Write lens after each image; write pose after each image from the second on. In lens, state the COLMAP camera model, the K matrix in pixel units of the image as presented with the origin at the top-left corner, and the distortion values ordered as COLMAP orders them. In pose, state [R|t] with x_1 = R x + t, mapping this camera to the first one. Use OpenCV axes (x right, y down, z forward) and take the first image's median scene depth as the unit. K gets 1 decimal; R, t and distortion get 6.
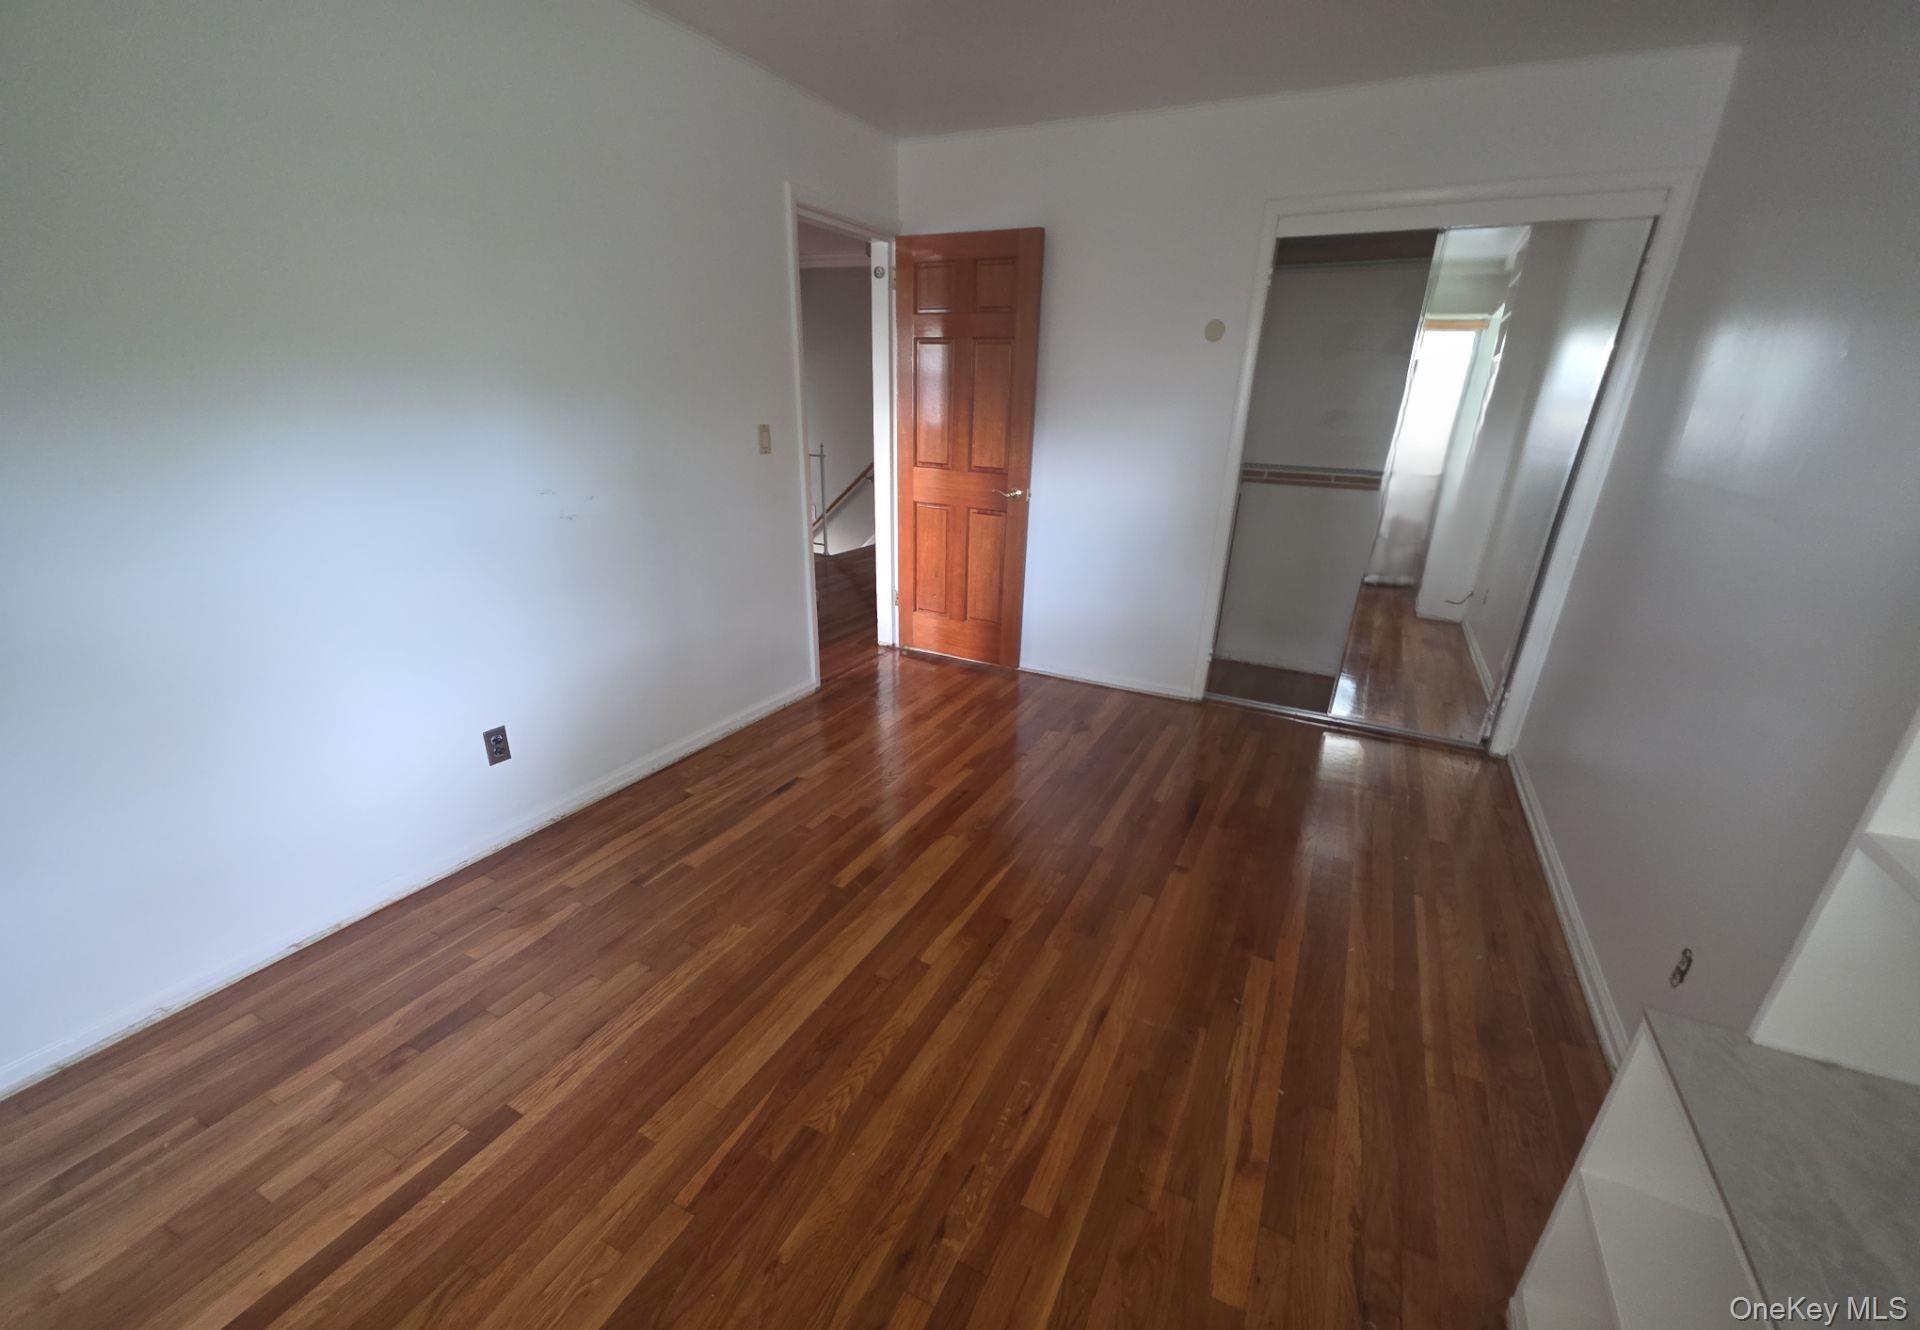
lens RADIAL K [[768.2, 0, 967.5], [0, 768.2, 717.4], [0, 0, 1]] dist [0.000911, -0.000306]
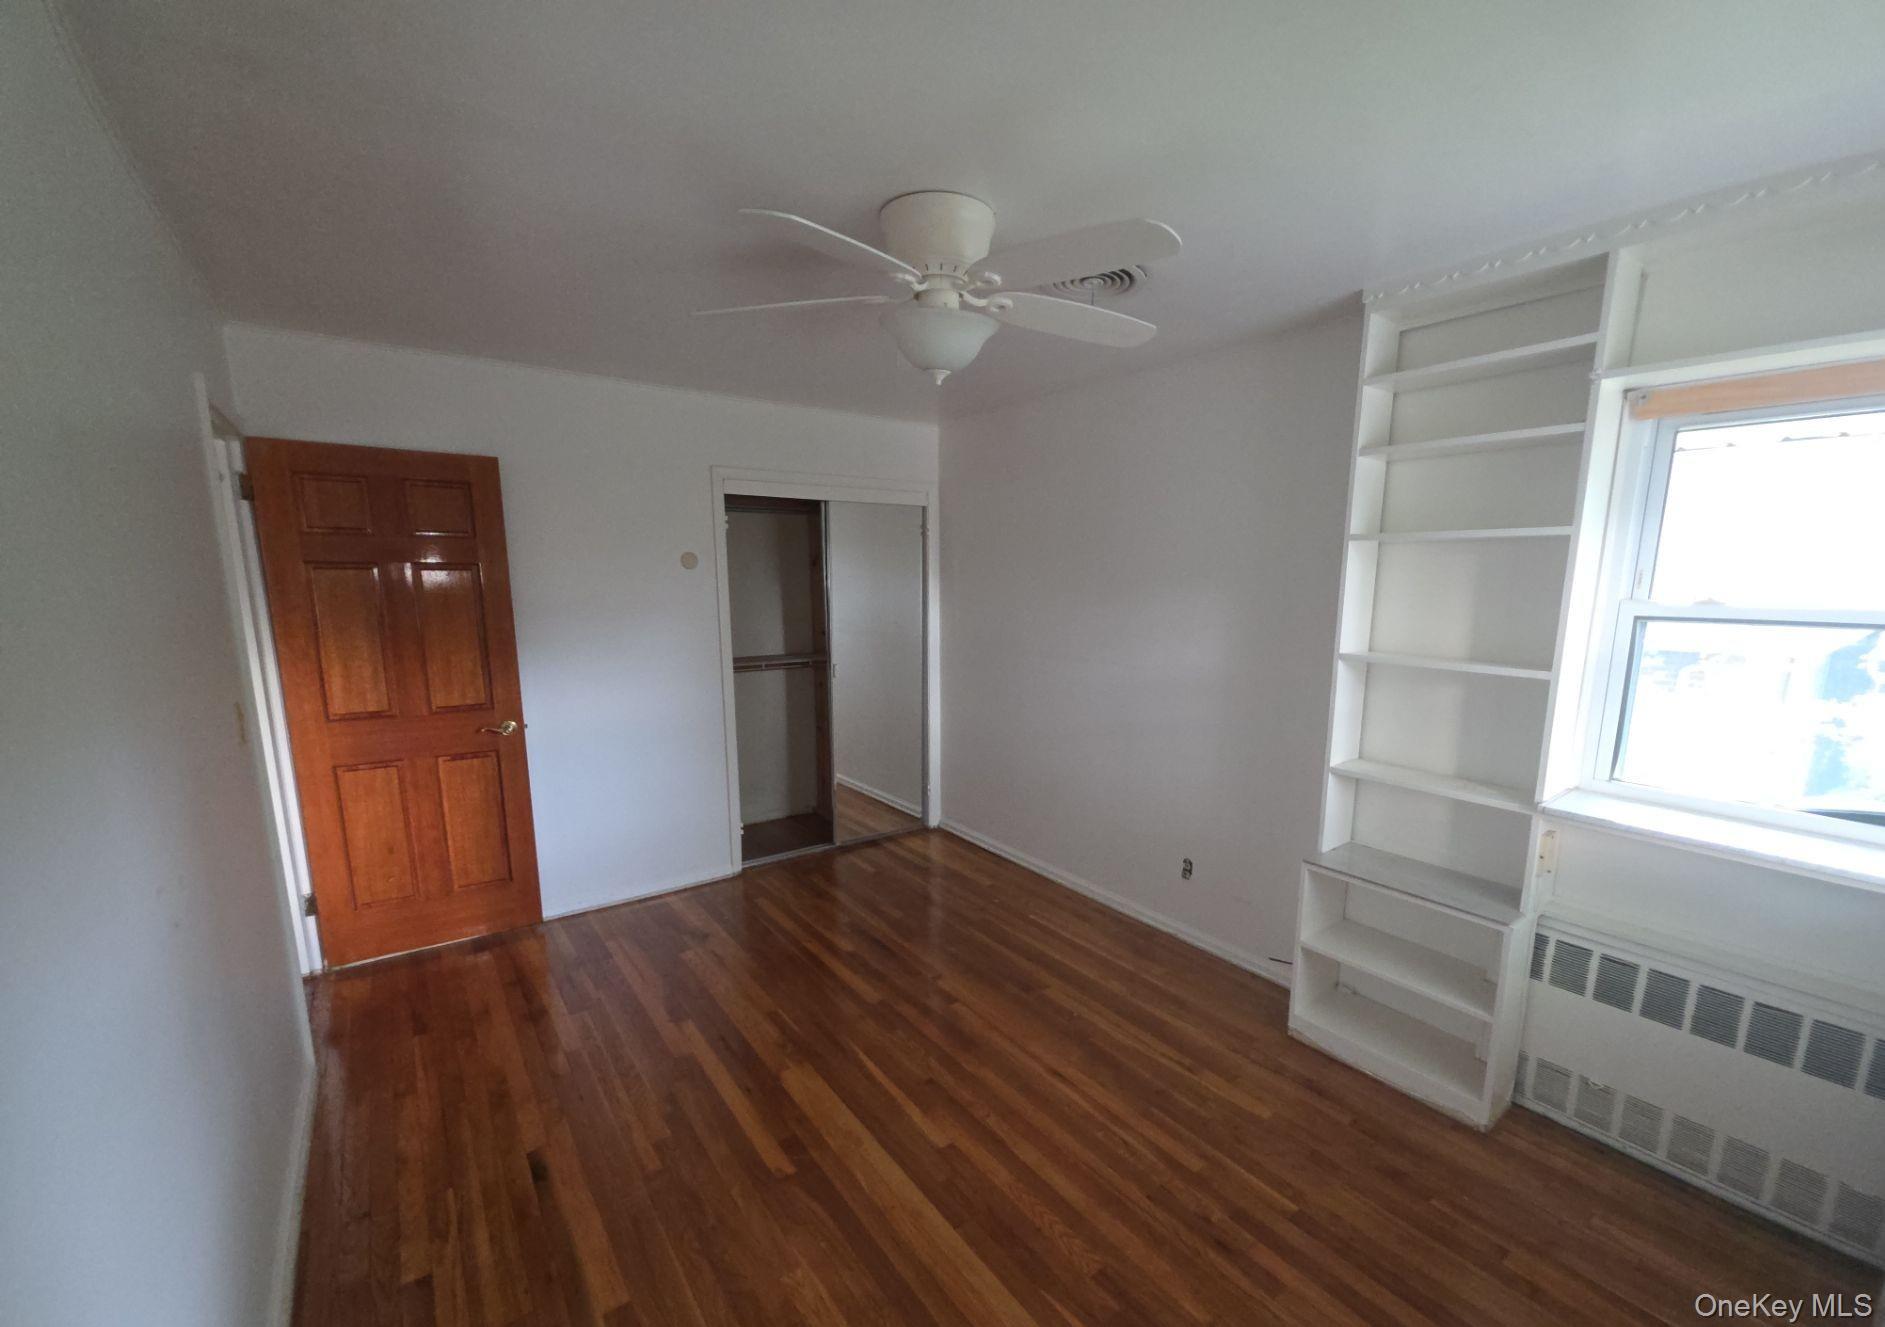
lens RADIAL K [[762.9, 0, 966.7], [0, 762.9, 720.0], [0, 0, 1]] dist [0.000499, -0.000011]
pose [[0.442375, -0.190971, 0.876262, -0.737805], [0.353294, 0.935166, 0.025450, -0.218862], [-0.824310, 0.298320, 0.481163, 0.238428]]
